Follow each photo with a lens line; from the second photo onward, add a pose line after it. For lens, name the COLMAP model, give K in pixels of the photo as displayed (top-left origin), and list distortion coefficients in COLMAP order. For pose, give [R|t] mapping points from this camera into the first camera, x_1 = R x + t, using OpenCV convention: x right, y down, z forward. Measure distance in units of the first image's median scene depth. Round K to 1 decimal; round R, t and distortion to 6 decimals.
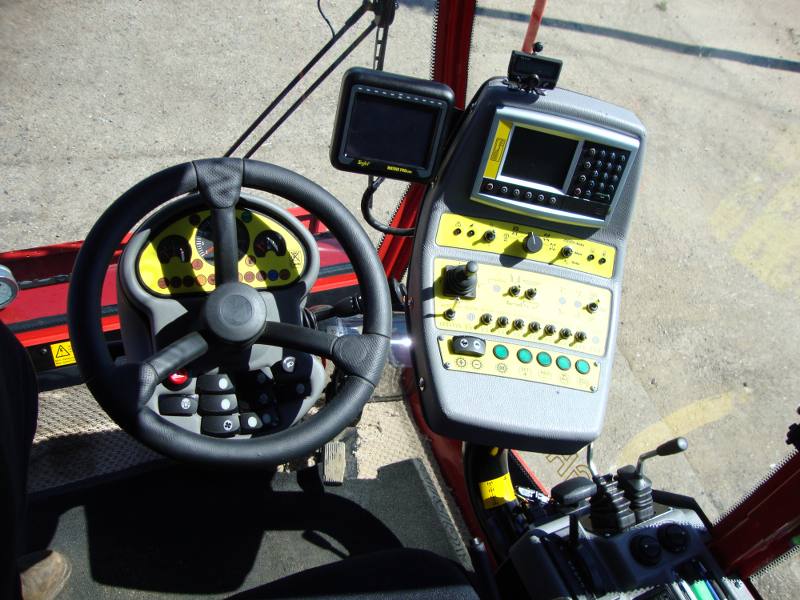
lens RADIAL K [[712.2, 0, 409.0], [0, 712.2, 303.0], [0, 0, 1]] dist [-0.205324, 0.211689]
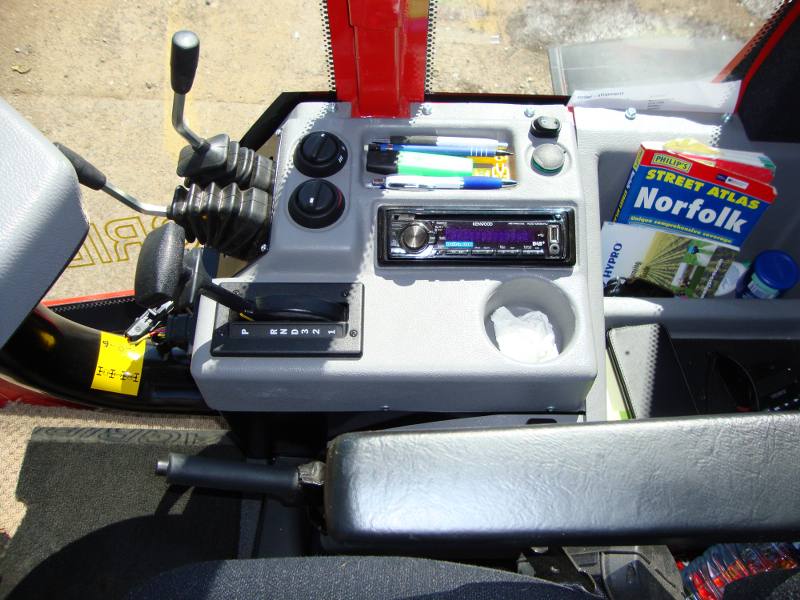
lens RADIAL K [[712.2, 0, 409.0], [0, 712.2, 303.0], [0, 0, 1]] dist [-0.205324, 0.211689]
pose [[0.398285, -0.885140, 0.240614, 0.112092], [0.724801, 0.464464, 0.508858, 0.106662], [-0.562167, -0.028273, 0.826540, 0.323372]]
